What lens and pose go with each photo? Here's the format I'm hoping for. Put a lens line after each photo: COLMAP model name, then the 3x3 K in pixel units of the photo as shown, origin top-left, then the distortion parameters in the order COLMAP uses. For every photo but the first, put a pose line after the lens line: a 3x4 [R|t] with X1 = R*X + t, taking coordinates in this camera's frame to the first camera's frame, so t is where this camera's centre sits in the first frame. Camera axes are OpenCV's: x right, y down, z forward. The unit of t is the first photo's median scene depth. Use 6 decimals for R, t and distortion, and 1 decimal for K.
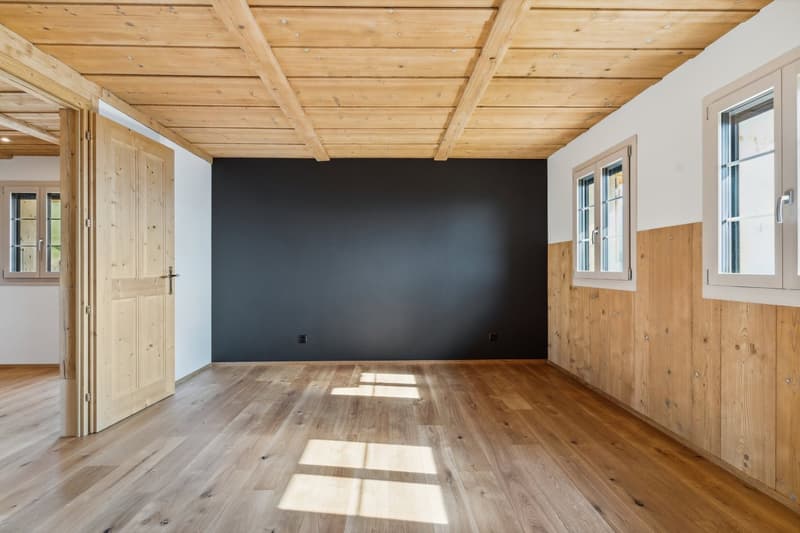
lens RADIAL K [[393.9, 0, 396.1], [0, 393.9, 266.7], [0, 0, 1]] dist [-0.003595, 0.000774]
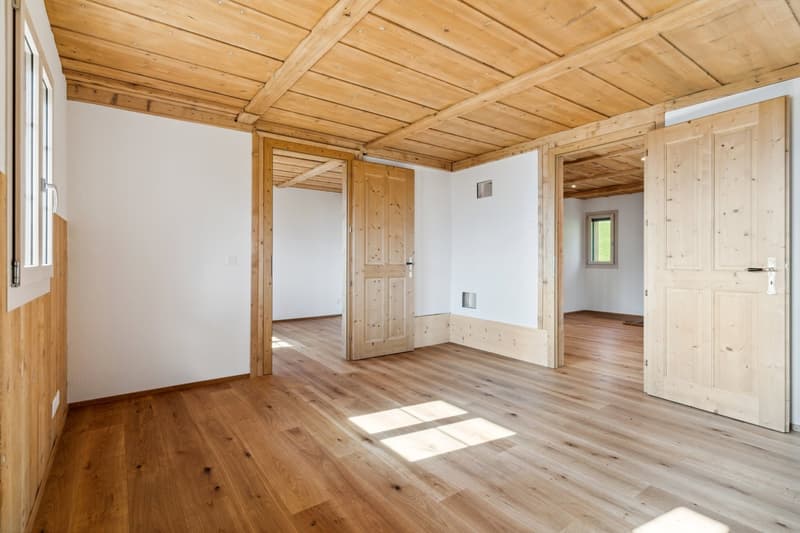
lens RADIAL K [[393.9, 0, 400.7], [0, 393.9, 263.6], [0, 0, 1]] dist [-0.003595, 0.000774]
pose [[-0.819317, 0.004370, -0.573324, 0.672615], [0.004575, 0.999989, 0.001084, 0.010909], [0.573322, -0.001735, -0.819328, 1.876613]]
